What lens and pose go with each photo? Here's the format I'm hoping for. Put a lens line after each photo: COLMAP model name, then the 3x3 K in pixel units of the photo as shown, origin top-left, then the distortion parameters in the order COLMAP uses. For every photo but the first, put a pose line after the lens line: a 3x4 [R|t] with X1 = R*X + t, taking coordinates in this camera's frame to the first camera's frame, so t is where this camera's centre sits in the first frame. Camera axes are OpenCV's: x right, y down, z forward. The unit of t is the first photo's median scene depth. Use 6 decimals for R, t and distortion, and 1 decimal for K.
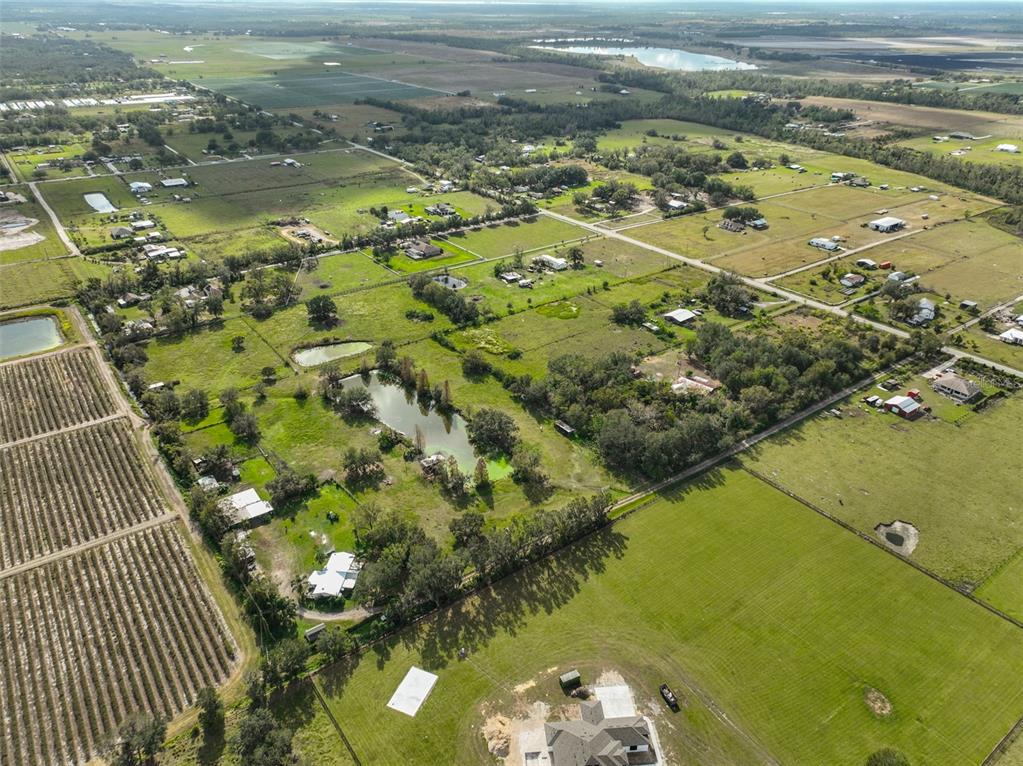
lens RADIAL K [[709.8, 0, 516.2], [0, 709.8, 387.1], [0, 0, 1]] dist [-0.004832, 0.022426]
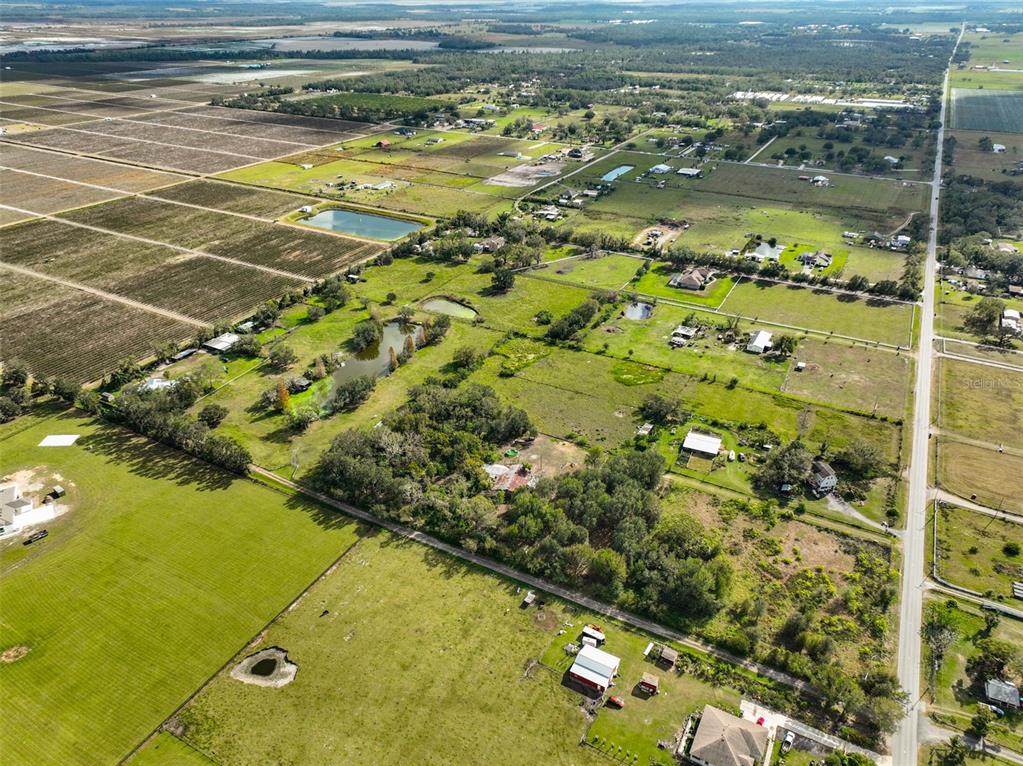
lens RADIAL K [[709.8, 0, 516.2], [0, 709.8, 387.1], [0, 0, 1]] dist [-0.004832, 0.022426]
pose [[0.424933, 0.439062, -0.791616, 0.743412], [-0.438126, 0.865000, 0.244581, -0.259697], [0.792134, 0.242897, 0.559932, 0.428557]]
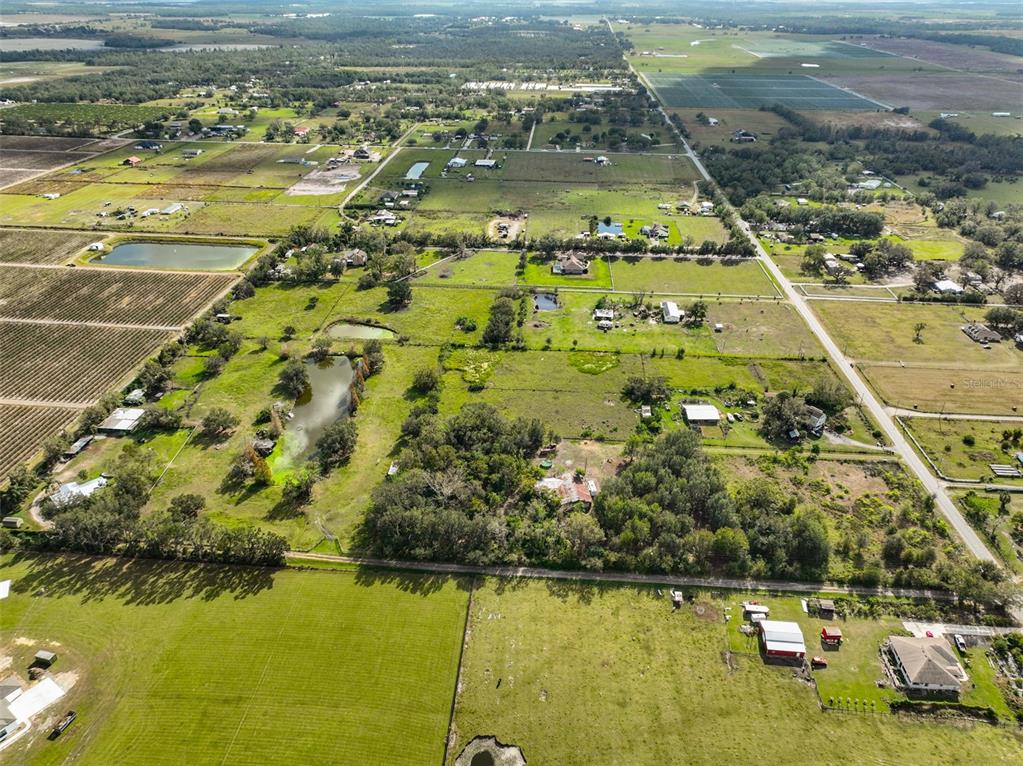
lens RADIAL K [[709.8, 0, 516.2], [0, 709.8, 387.1], [0, 0, 1]] dist [-0.004832, 0.022426]
pose [[0.760274, 0.320684, -0.564929, 0.535639], [-0.316526, 0.942309, 0.108928, -0.155221], [0.567269, 0.096000, 0.817918, 0.236551]]
